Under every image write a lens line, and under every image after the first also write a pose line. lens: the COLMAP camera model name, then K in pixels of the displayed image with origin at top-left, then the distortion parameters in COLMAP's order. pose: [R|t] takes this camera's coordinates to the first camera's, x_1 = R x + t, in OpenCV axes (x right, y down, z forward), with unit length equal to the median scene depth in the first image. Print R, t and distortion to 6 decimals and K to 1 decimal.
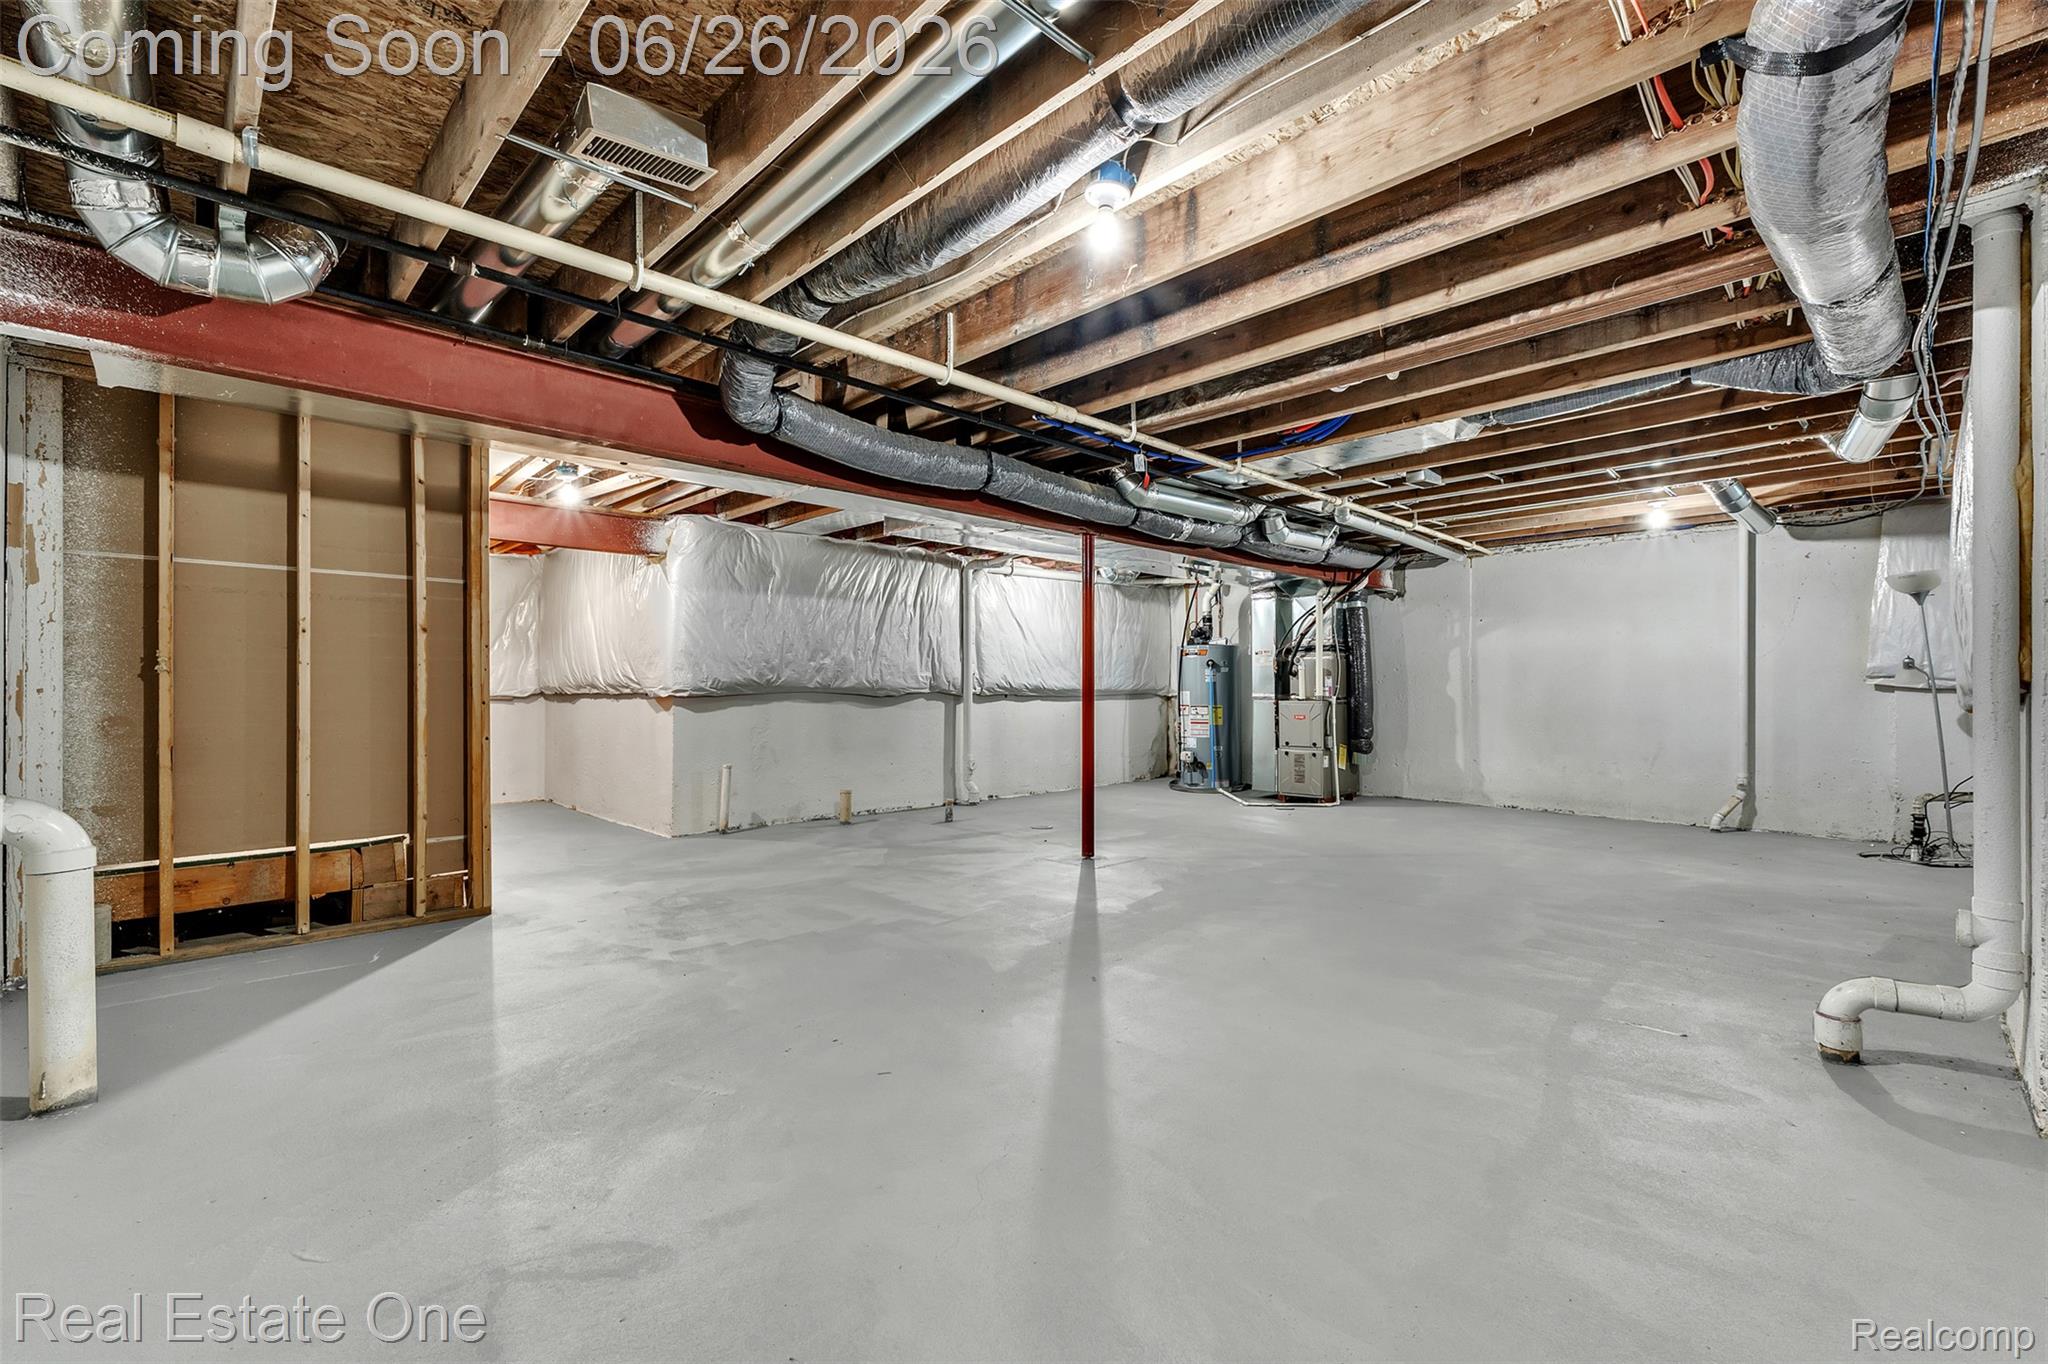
lens RADIAL K [[900.1, 0, 1012.7], [0, 900.1, 689.3], [0, 0, 1]] dist [-0.009234, -0.000524]
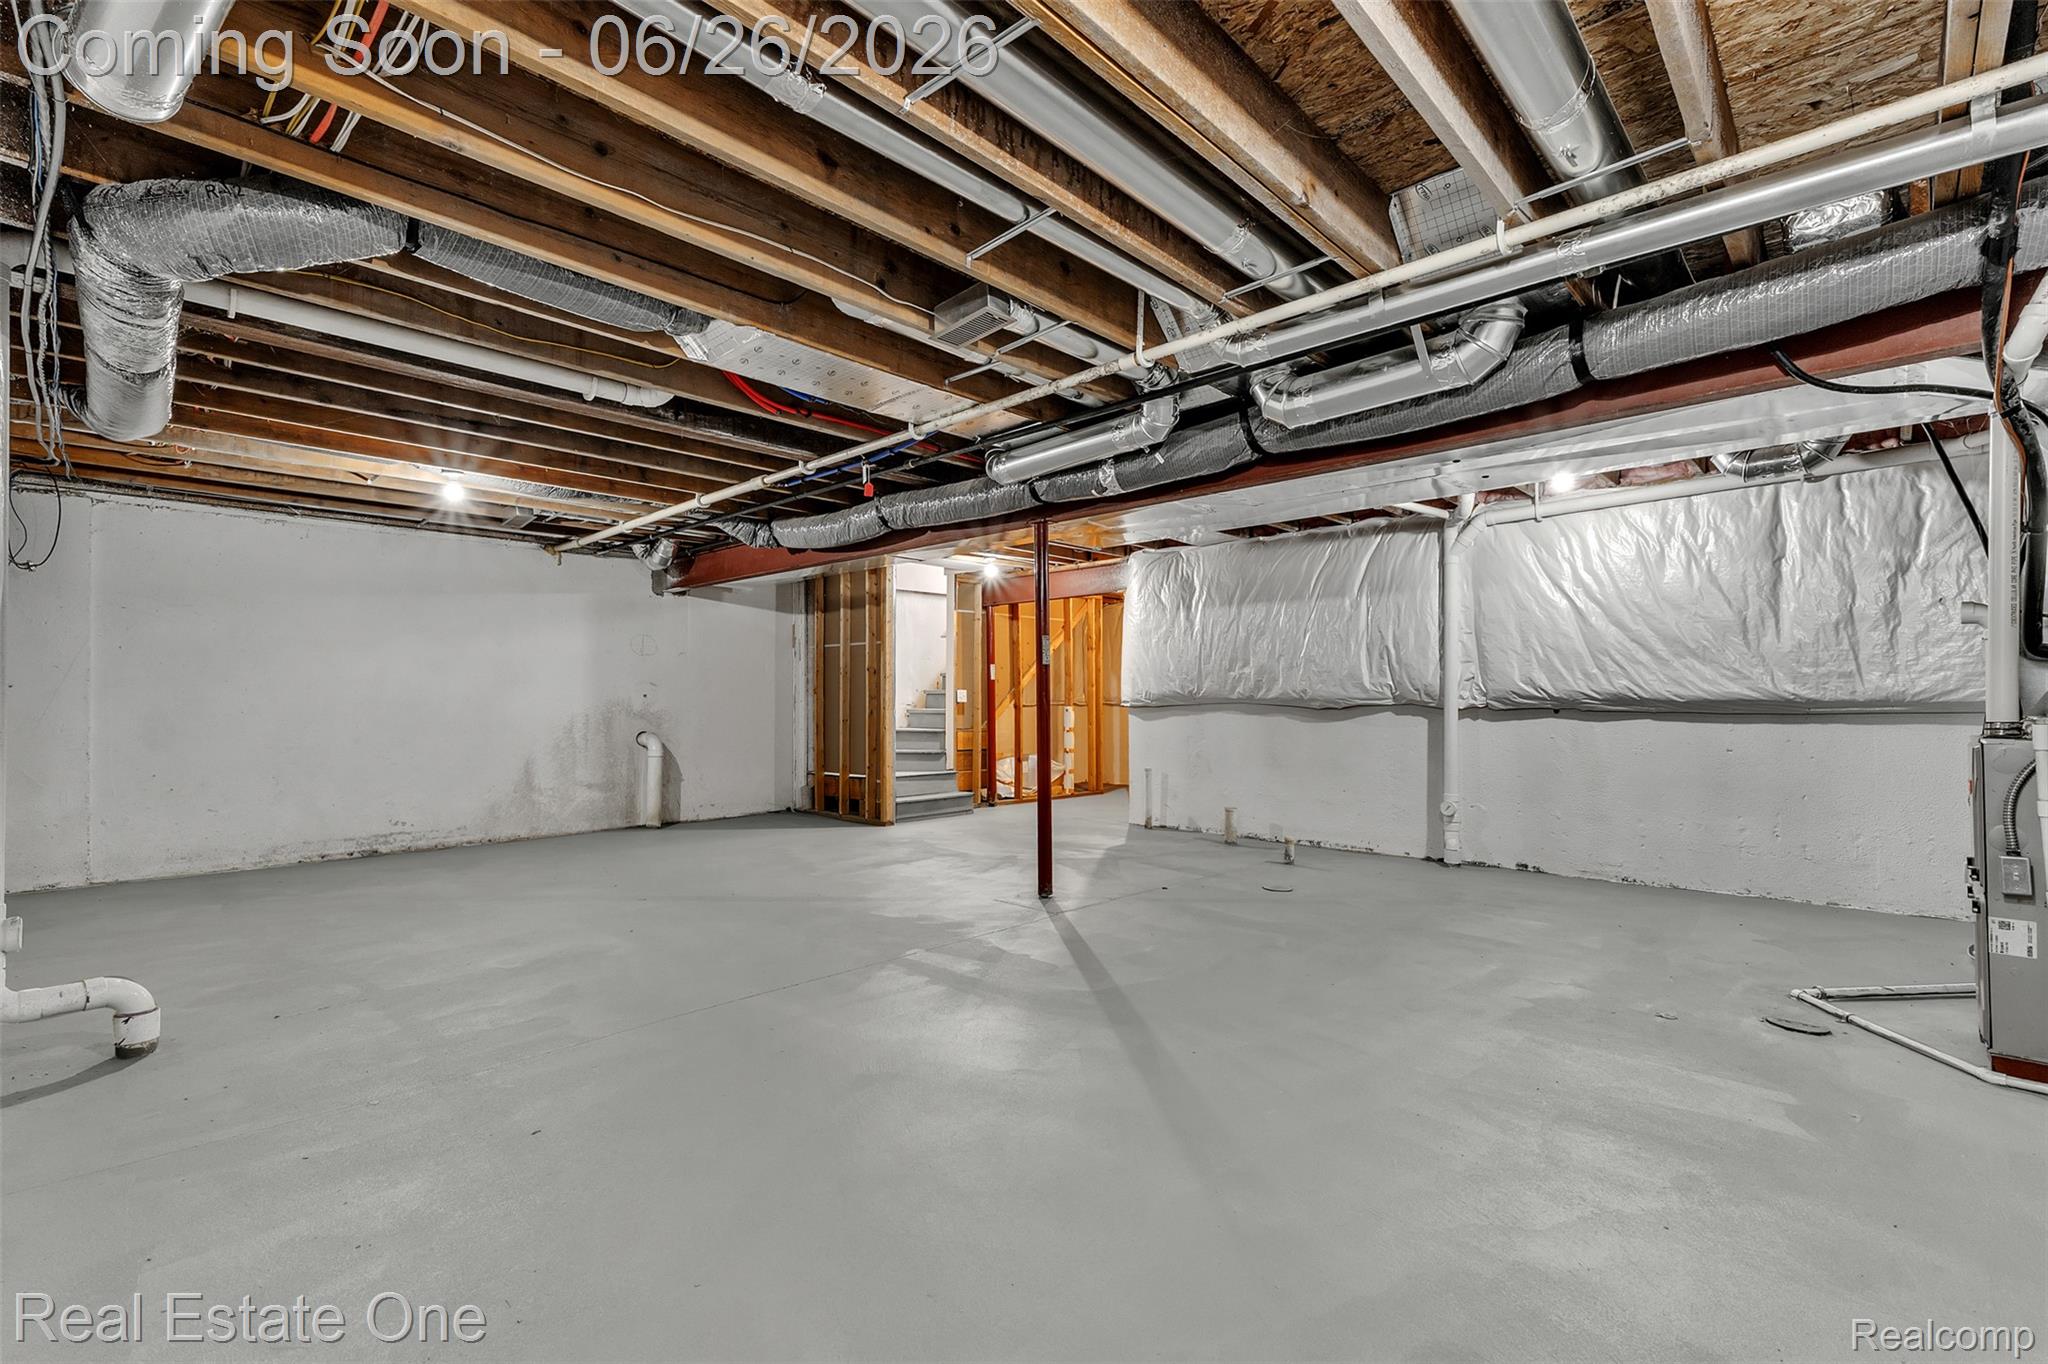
lens RADIAL K [[900.1, 0, 1012.4], [0, 900.1, 690.8], [0, 0, 1]] dist [-0.009234, -0.000524]
pose [[0.027070, -0.010679, -0.999576, 0.732219], [0.001589, 0.999942, -0.010640, -0.000488], [0.999632, -0.001300, 0.027086, 0.730919]]
